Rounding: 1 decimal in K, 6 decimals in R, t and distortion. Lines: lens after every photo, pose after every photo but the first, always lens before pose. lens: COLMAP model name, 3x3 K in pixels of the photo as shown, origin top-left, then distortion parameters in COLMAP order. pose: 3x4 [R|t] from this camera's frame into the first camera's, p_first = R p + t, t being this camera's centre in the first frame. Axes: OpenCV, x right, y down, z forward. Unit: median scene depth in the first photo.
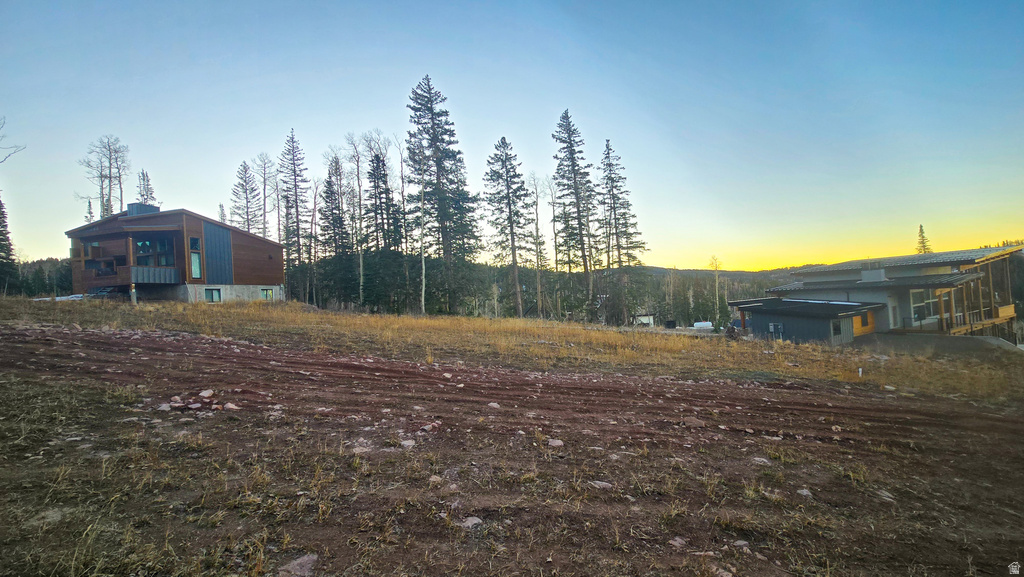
lens RADIAL K [[428.4, 0, 512.0], [0, 428.4, 288.5], [0, 0, 1]] dist [0.000678, 0.000096]
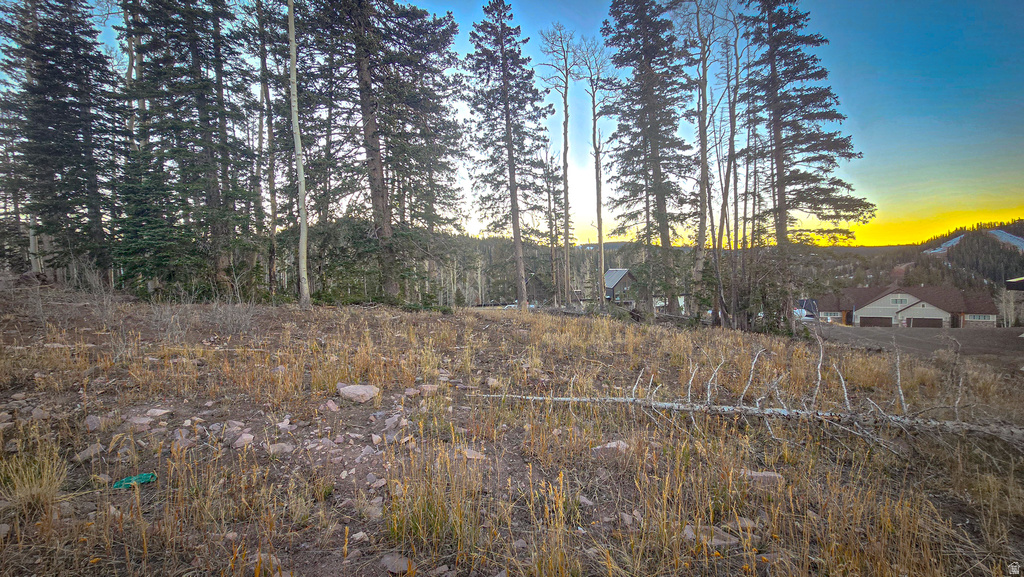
lens RADIAL K [[428.4, 0, 512.0], [0, 428.4, 288.5], [0, 0, 1]] dist [0.000678, 0.000096]
pose [[0.998921, 0.008304, 0.045696, -0.024614], [-0.010748, 0.998511, 0.053485, 0.018779], [-0.045184, -0.053918, 0.997523, 0.384998]]
